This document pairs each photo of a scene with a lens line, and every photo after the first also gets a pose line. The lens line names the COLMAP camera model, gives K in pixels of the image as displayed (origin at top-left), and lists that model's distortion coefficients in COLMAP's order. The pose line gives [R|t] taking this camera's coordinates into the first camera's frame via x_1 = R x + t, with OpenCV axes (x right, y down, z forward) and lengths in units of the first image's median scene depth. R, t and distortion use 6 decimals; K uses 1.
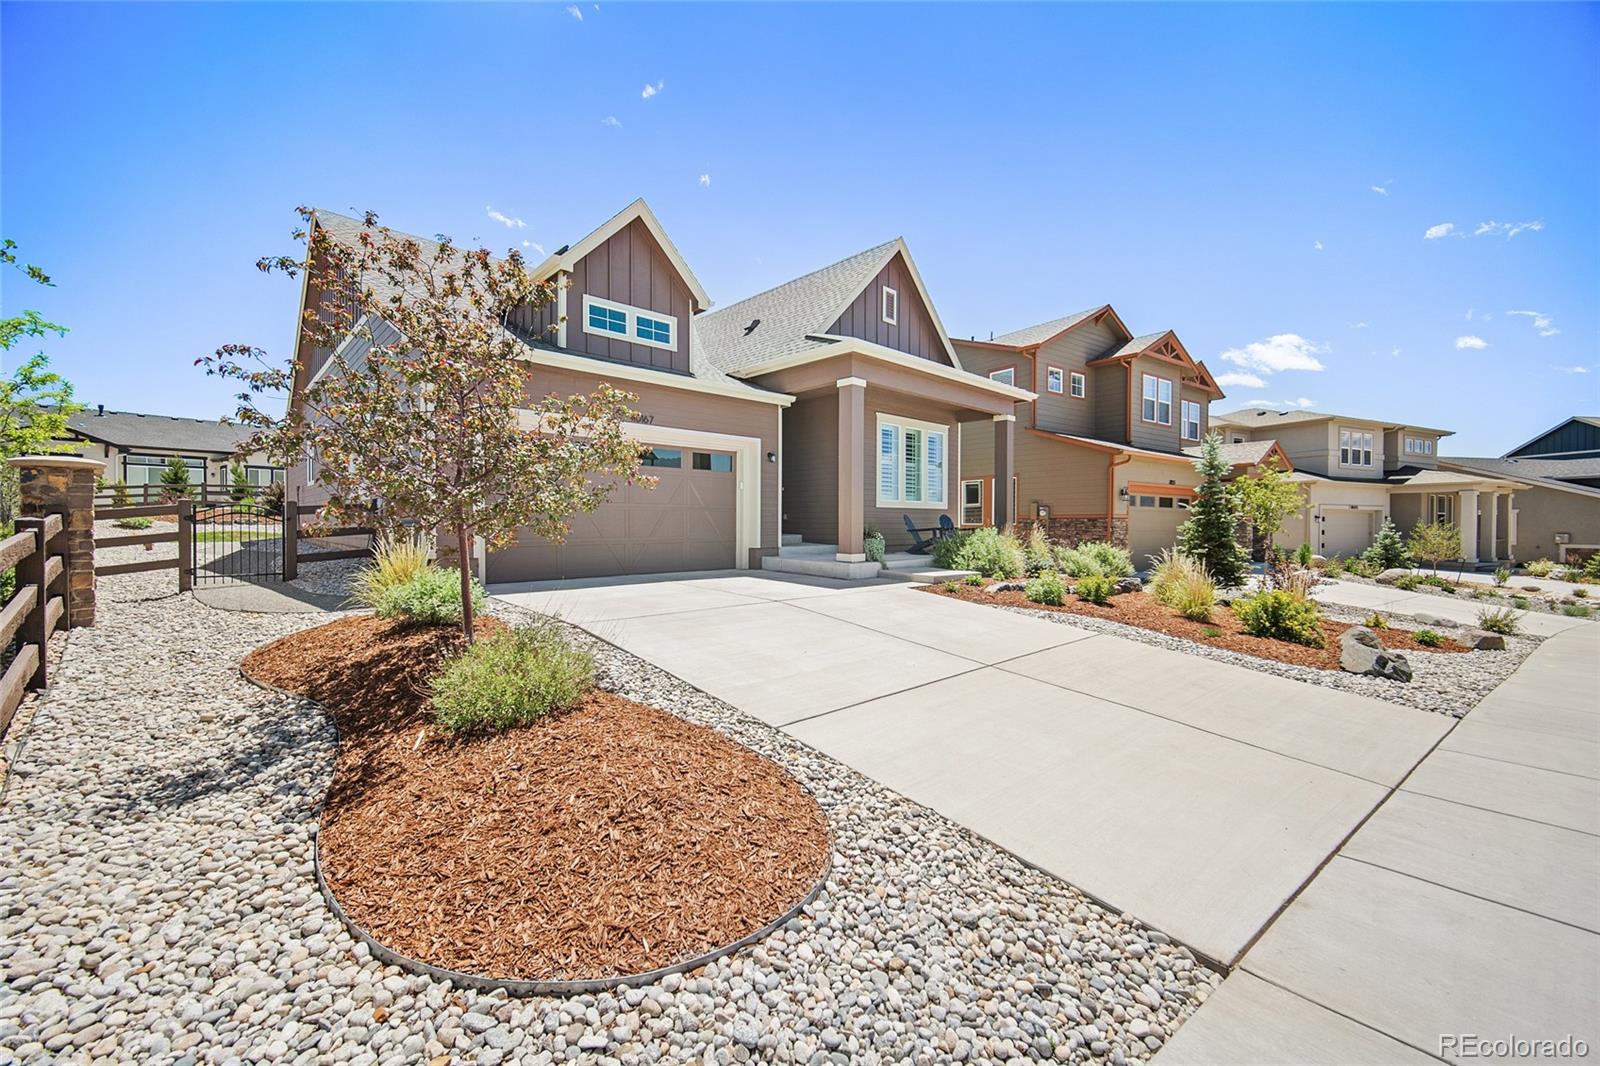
lens RADIAL K [[641.8, 0, 811.5], [0, 641.8, 520.1], [0, 0, 1]] dist [-0.001498, -0.000066]
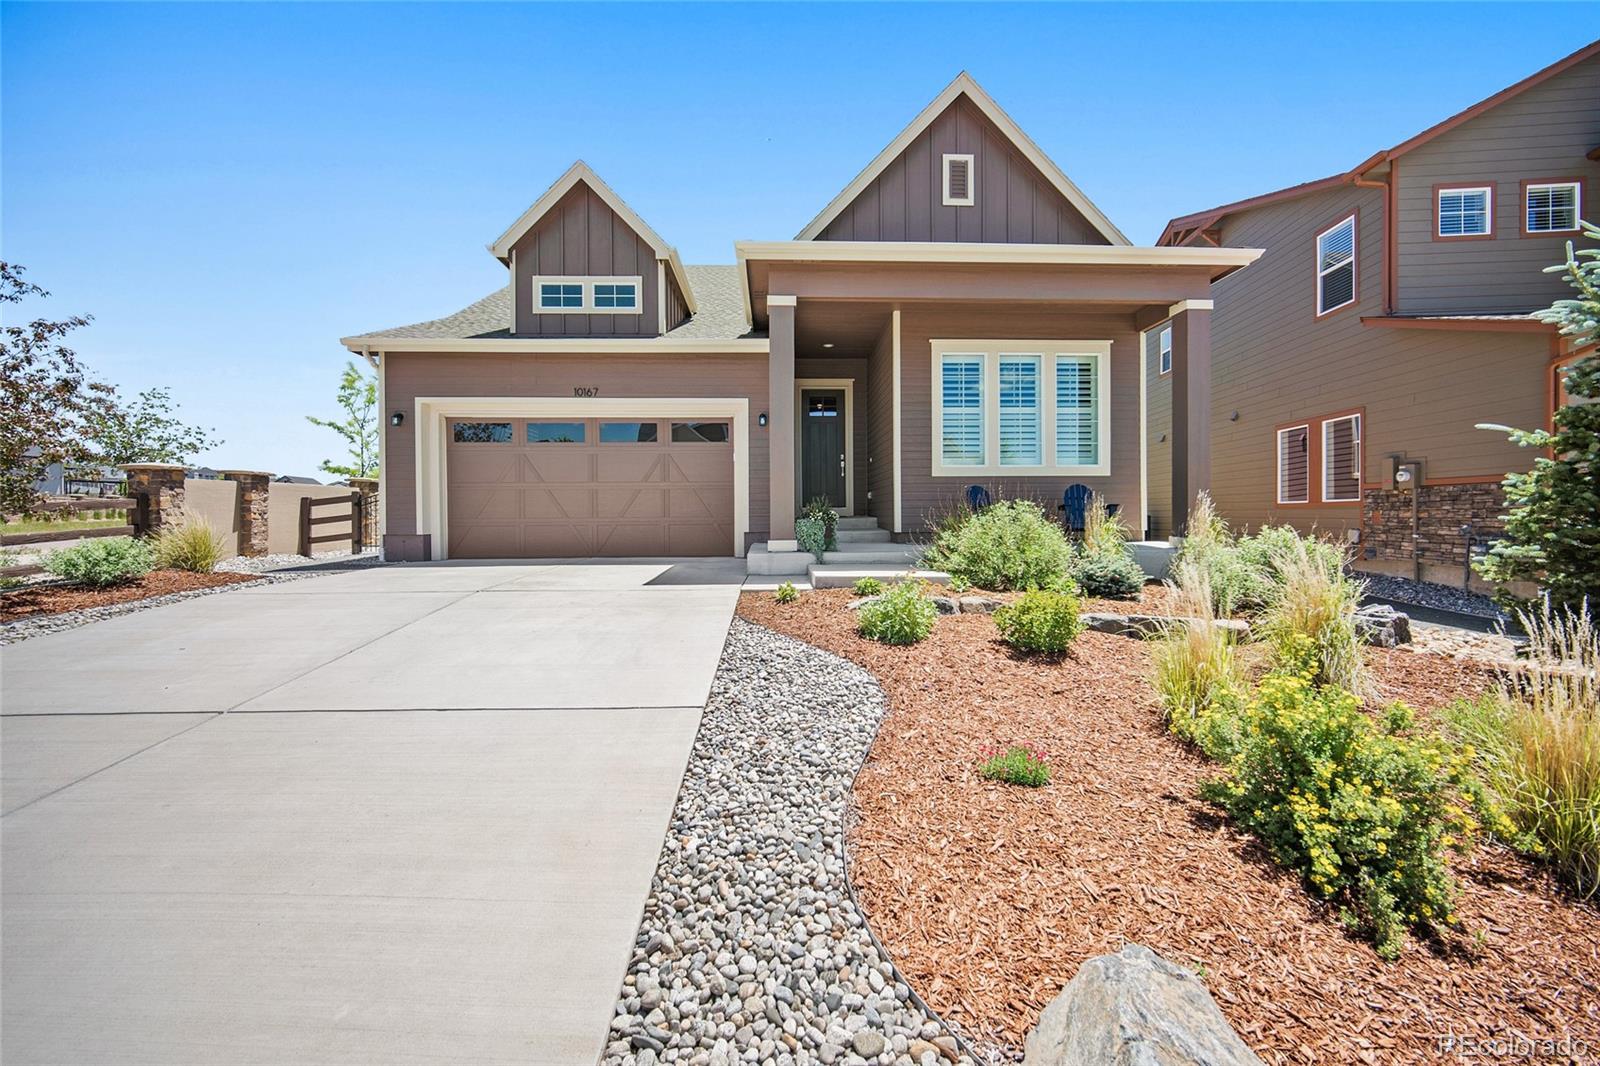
lens RADIAL K [[641.8, 0, 811.5], [0, 641.8, 520.1], [0, 0, 1]] dist [-0.001498, -0.000066]
pose [[0.741975, -0.002187, -0.670424, 0.573675], [0.010429, 0.999911, 0.008280, 0.024440], [0.670346, -0.013135, 0.741932, 0.481539]]
